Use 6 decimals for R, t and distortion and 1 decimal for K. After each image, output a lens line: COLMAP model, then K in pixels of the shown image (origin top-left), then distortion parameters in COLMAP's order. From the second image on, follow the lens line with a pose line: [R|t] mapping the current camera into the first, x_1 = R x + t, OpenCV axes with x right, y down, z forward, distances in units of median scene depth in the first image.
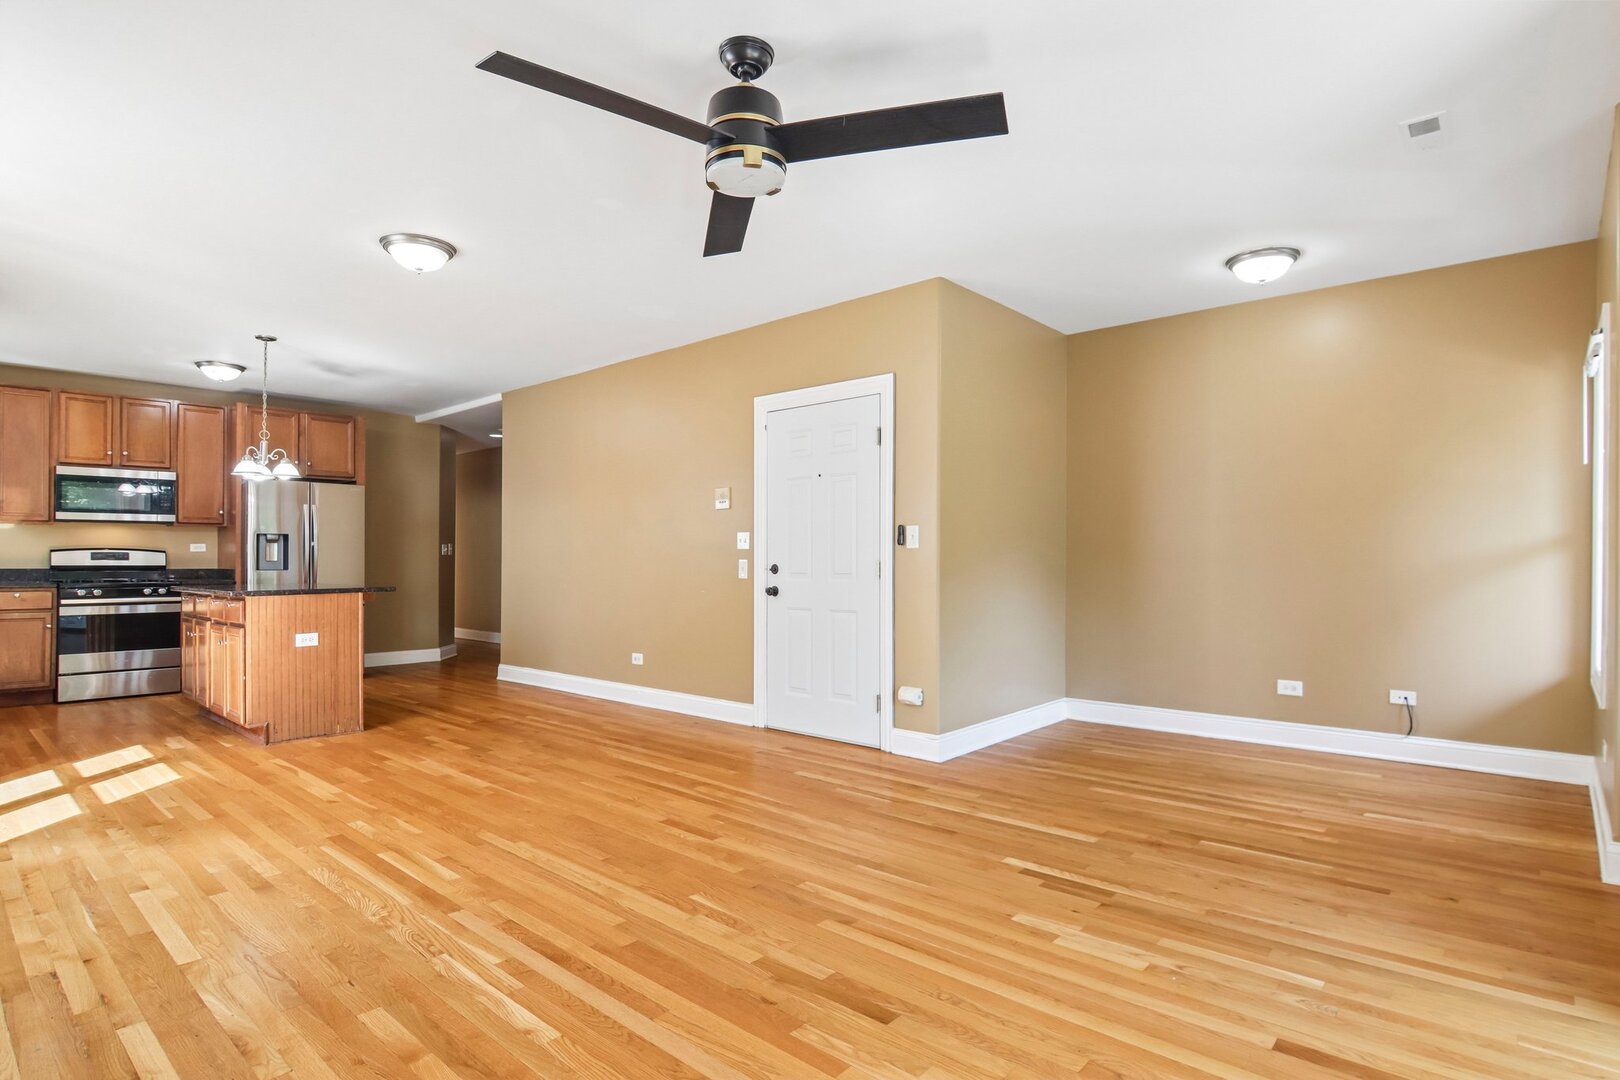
lens RADIAL K [[837.7, 0, 809.3], [0, 837.7, 549.0], [0, 0, 1]] dist [-0.006199, -0.001968]
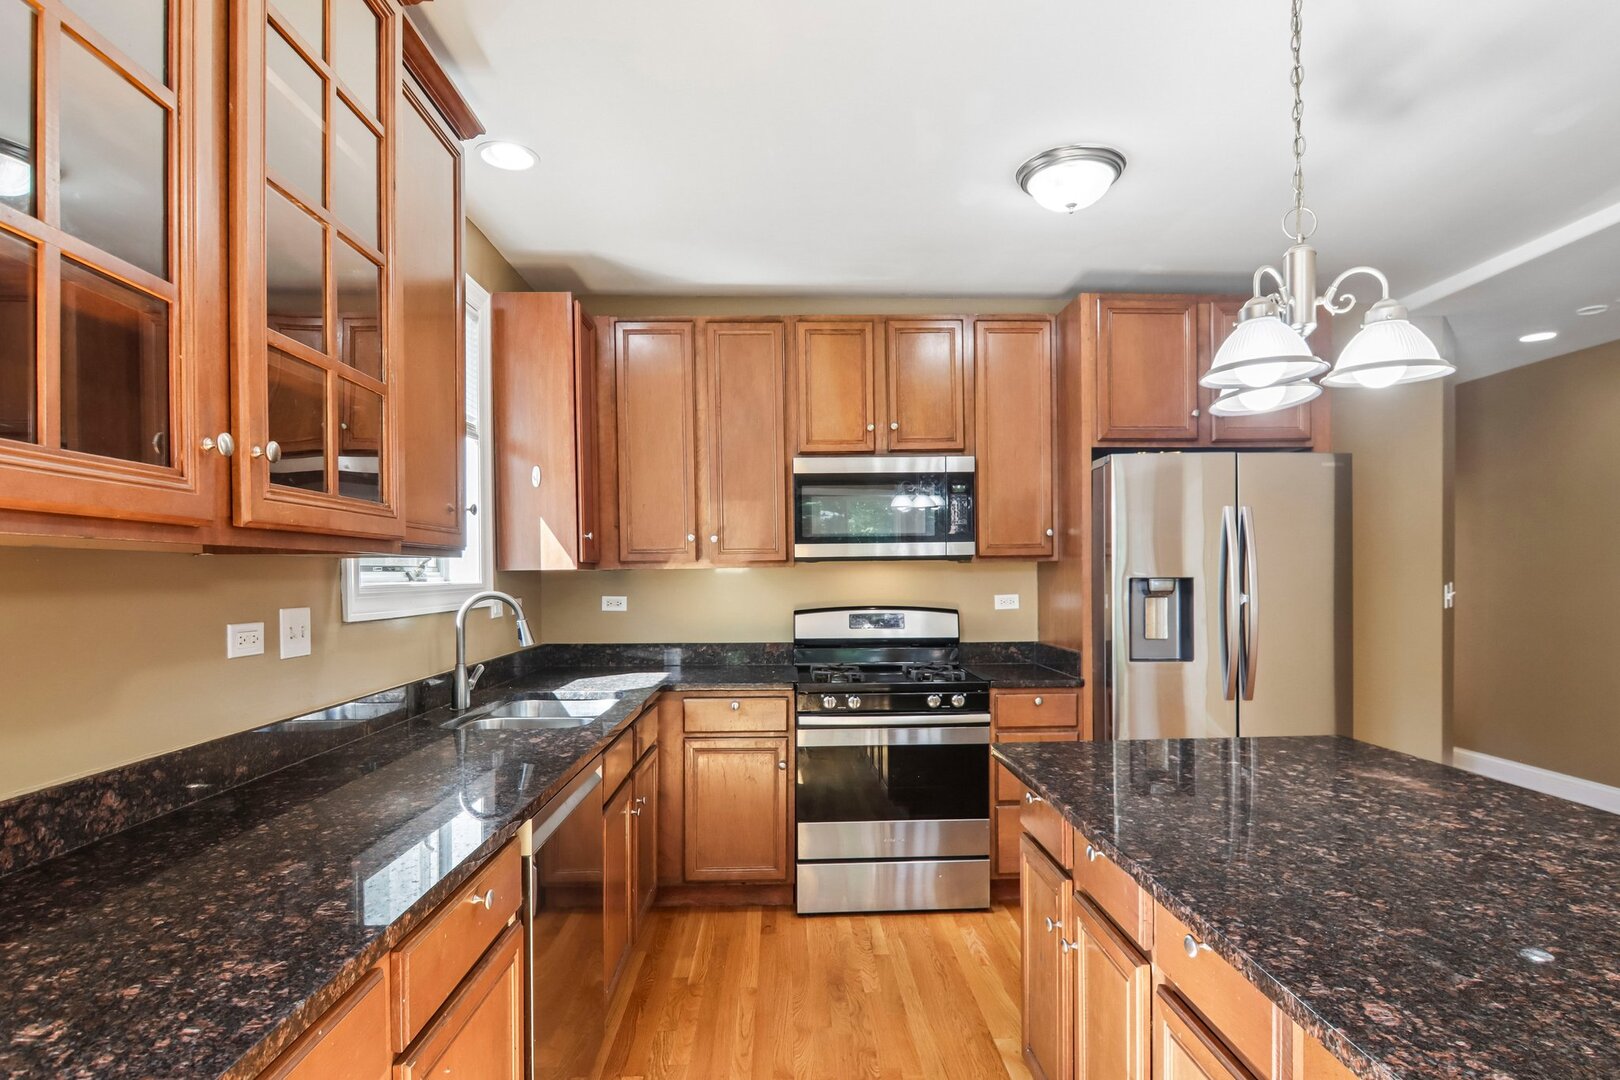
lens RADIAL K [[837.7, 0, 809.3], [0, 837.7, 552.1], [0, 0, 1]] dist [-0.006199, -0.001968]
pose [[0.693959, -0.023824, -0.719620, -0.487004], [0.014596, 0.999713, -0.019021, -0.027646], [0.719866, 0.002697, 0.694108, 0.603937]]
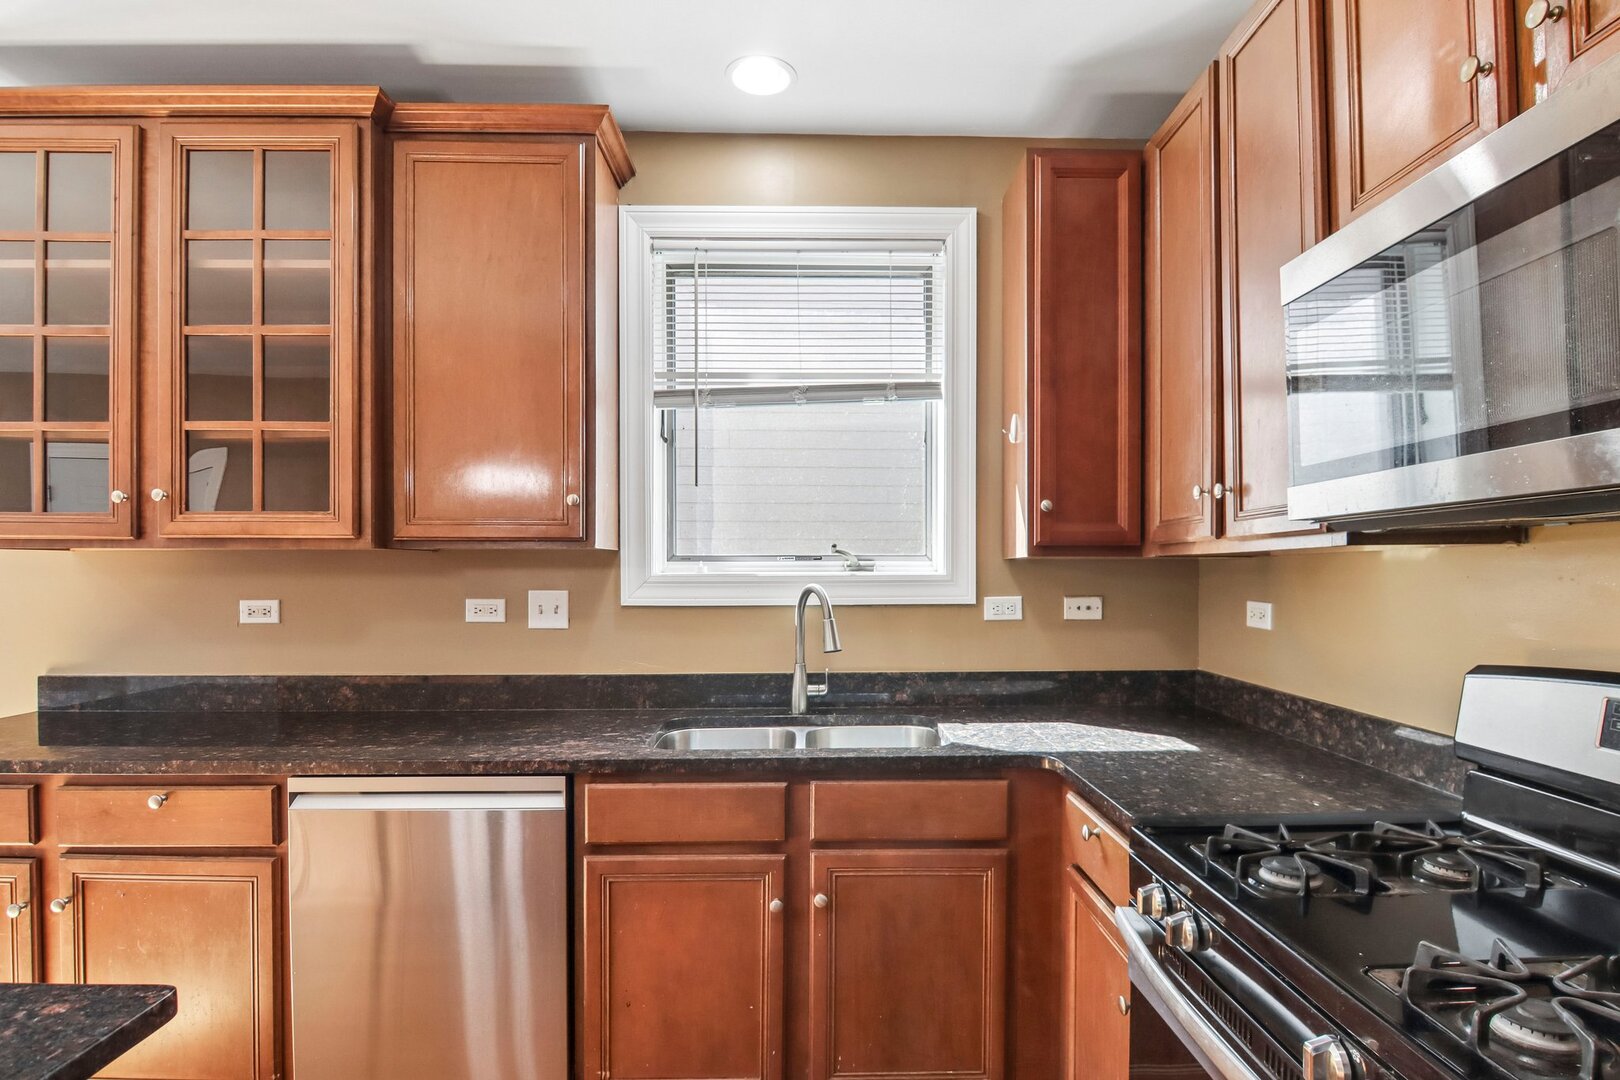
lens RADIAL K [[837.7, 0, 817.8], [0, 837.7, 551.0], [0, 0, 1]] dist [-0.006199, -0.001968]
pose [[-0.719393, -0.015381, -0.694433, -0.647565], [0.008365, 0.999490, -0.030804, -0.021419], [0.694553, -0.027969, -0.718898, 1.025386]]
